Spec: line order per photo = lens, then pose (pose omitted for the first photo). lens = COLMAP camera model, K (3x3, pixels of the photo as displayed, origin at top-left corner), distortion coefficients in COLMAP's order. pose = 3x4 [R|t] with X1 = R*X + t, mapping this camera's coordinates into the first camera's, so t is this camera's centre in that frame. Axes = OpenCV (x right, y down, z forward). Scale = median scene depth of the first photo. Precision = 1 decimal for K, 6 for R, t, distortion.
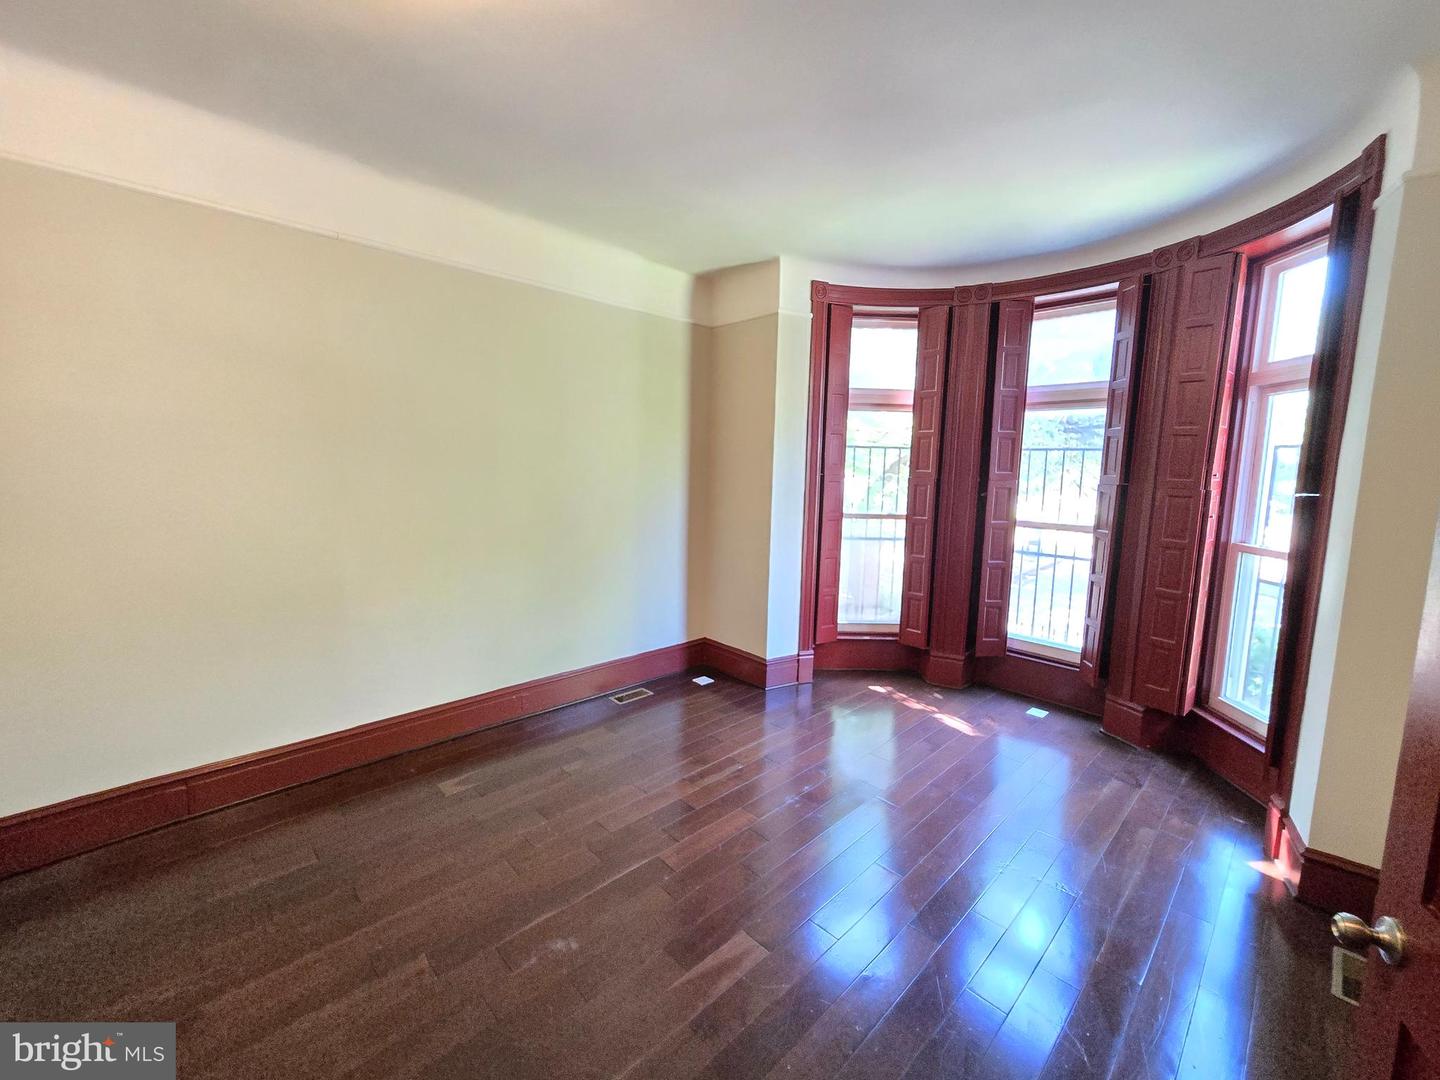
lens RADIAL K [[591.5, 0, 715.2], [0, 591.5, 536.0], [0, 0, 1]] dist [0.000556, 0.000407]
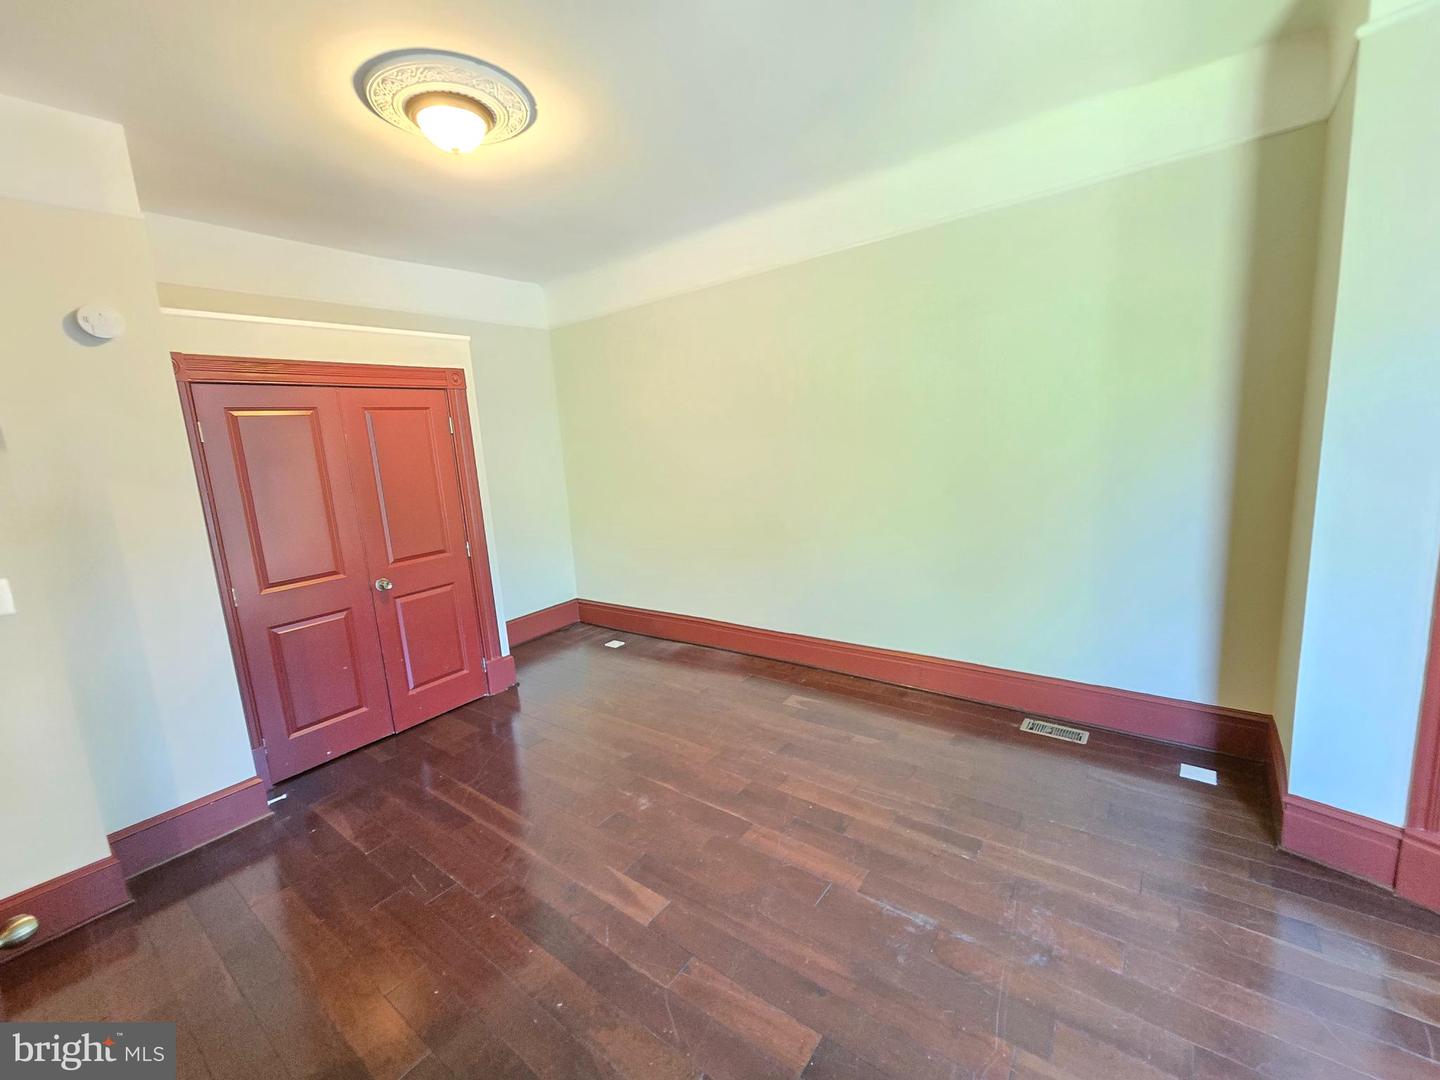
lens RADIAL K [[580.1, 0, 713.9], [0, 580.1, 538.1], [0, 0, 1]] dist [-0.026422, 0.000080]
pose [[0.139572, 0.130258, -0.981607, 0.569678], [-0.053128, 0.990867, 0.123933, -0.043391], [0.988786, 0.034853, 0.145218, 0.555437]]
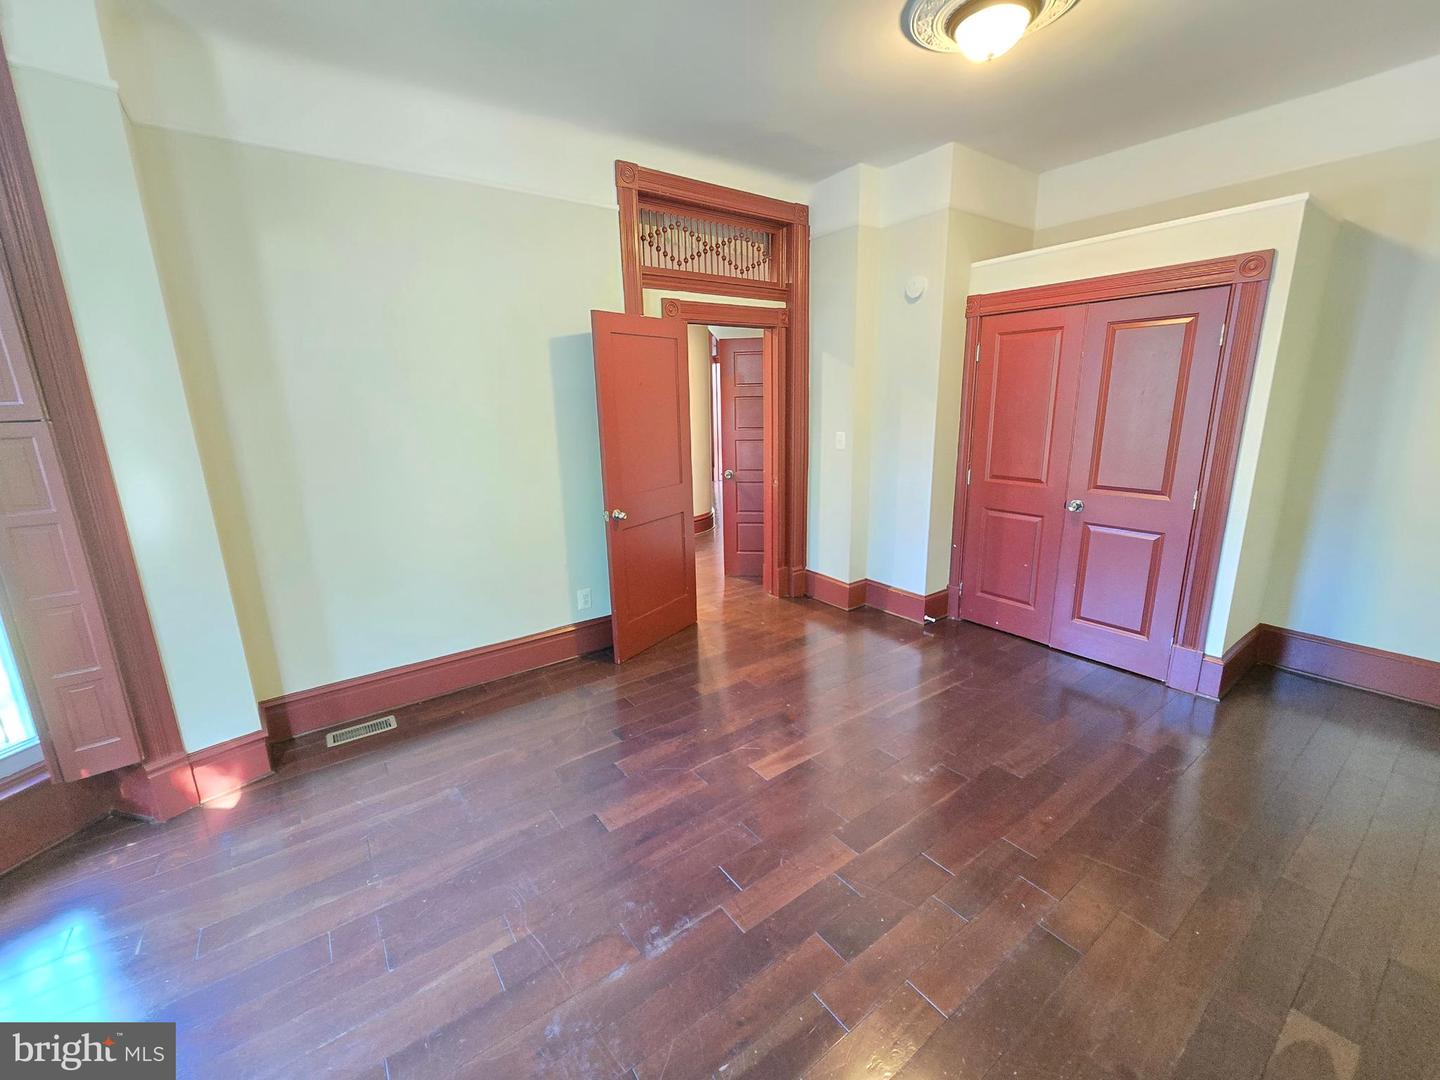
lens RADIAL K [[594.0, 0, 724.9], [0, 594.0, 526.6], [0, 0, 1]] dist [0.000414, 0.000033]
pose [[-0.991398, -0.032937, 0.126669, -0.003607], [0.013450, 0.937056, 0.348920, -0.145709], [-0.130189, 0.347623, -0.928552, 1.191995]]
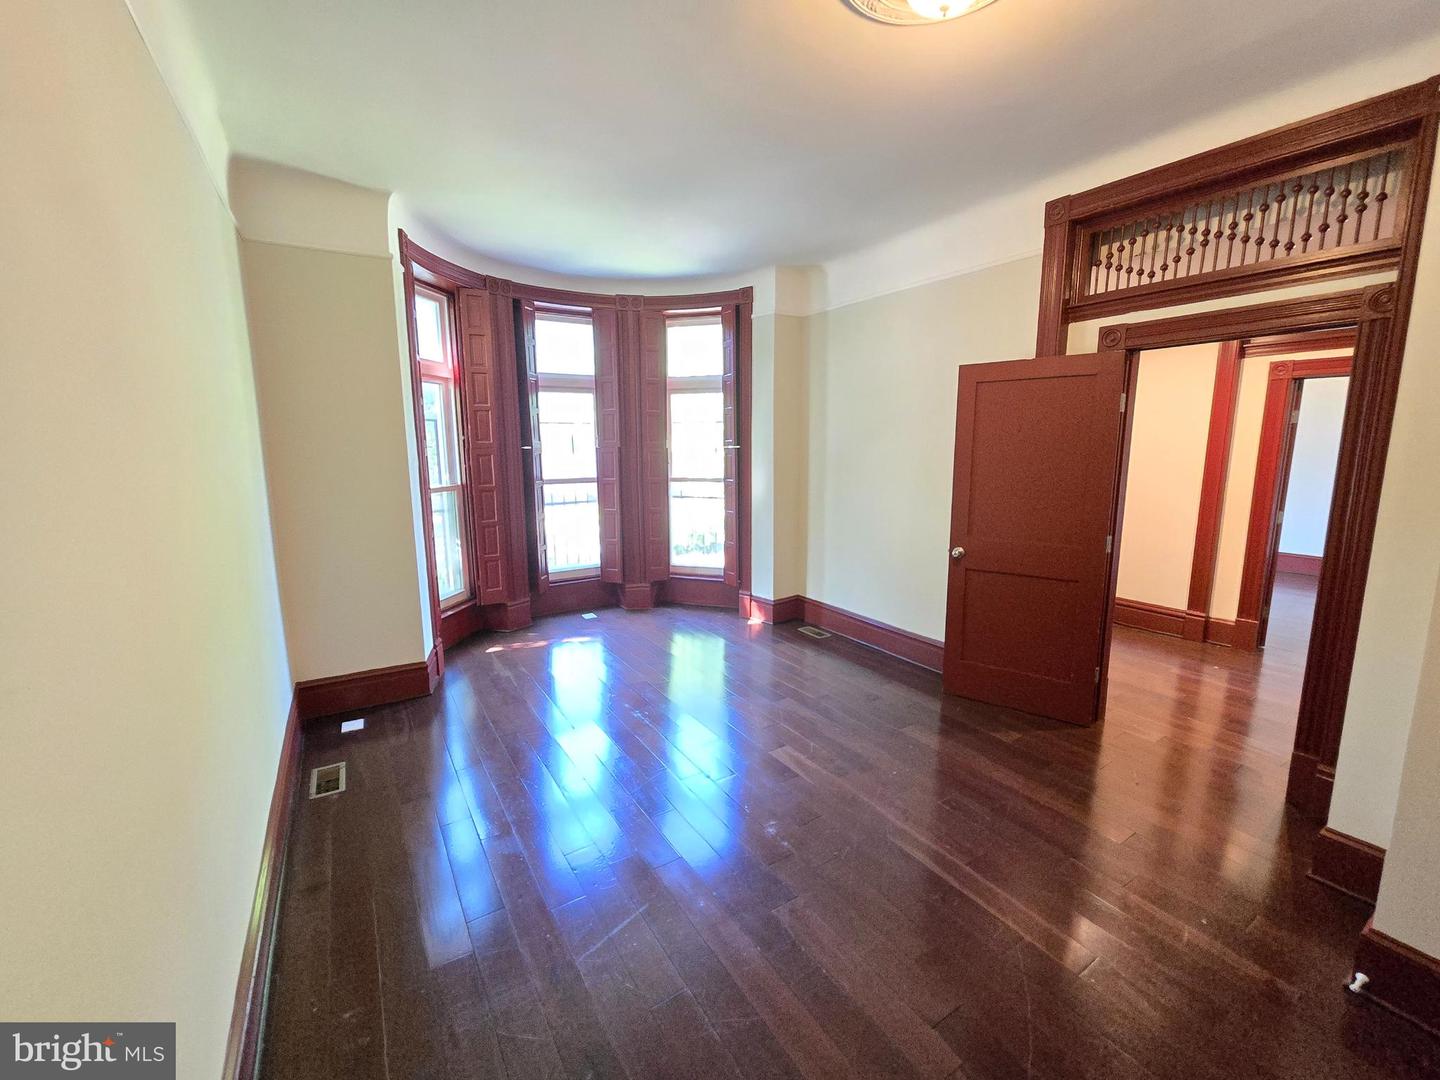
lens RADIAL K [[591.5, 0, 715.2], [0, 591.5, 536.0], [0, 0, 1]] dist [0.000556, 0.000407]
pose [[0.195247, -0.175508, 0.964923, -0.795537], [0.132253, 0.979583, 0.151414, -0.060885], [-0.971796, 0.098050, 0.214472, 0.463987]]
